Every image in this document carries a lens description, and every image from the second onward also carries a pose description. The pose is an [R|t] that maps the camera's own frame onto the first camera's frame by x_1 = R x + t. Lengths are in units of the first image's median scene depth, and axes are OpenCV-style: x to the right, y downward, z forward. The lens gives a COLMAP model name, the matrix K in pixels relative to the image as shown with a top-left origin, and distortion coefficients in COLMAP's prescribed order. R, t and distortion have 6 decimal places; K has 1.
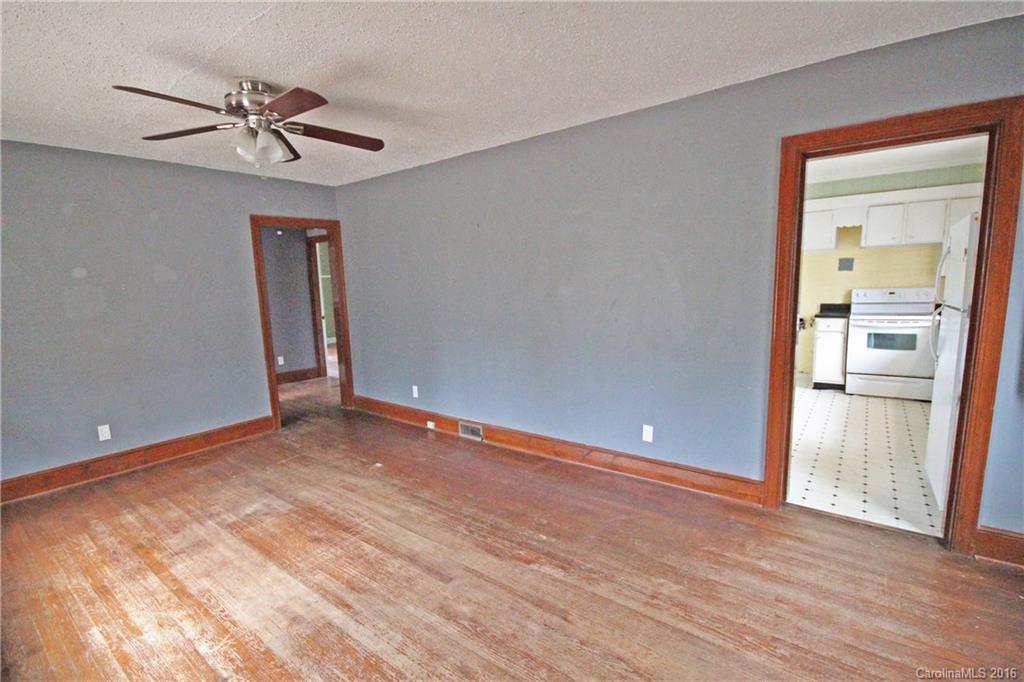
lens RADIAL K [[468.3, 0, 511.6], [0, 468.3, 346.0], [0, 0, 1]] dist [0.005198, -0.007953]
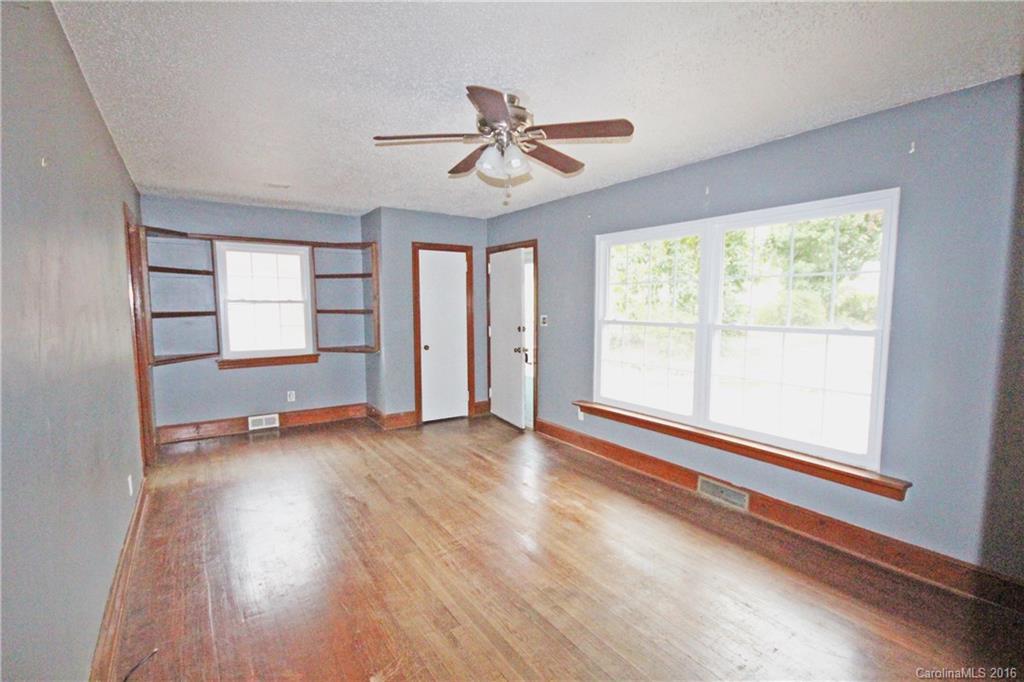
lens RADIAL K [[468.3, 0, 511.0], [0, 468.3, 345.5], [0, 0, 1]] dist [0.005198, -0.007953]
pose [[-0.949186, 0.003037, 0.314702, -0.609054], [0.072507, 0.975163, 0.209283, -0.183997], [-0.306250, 0.221466, -0.925831, 1.427726]]
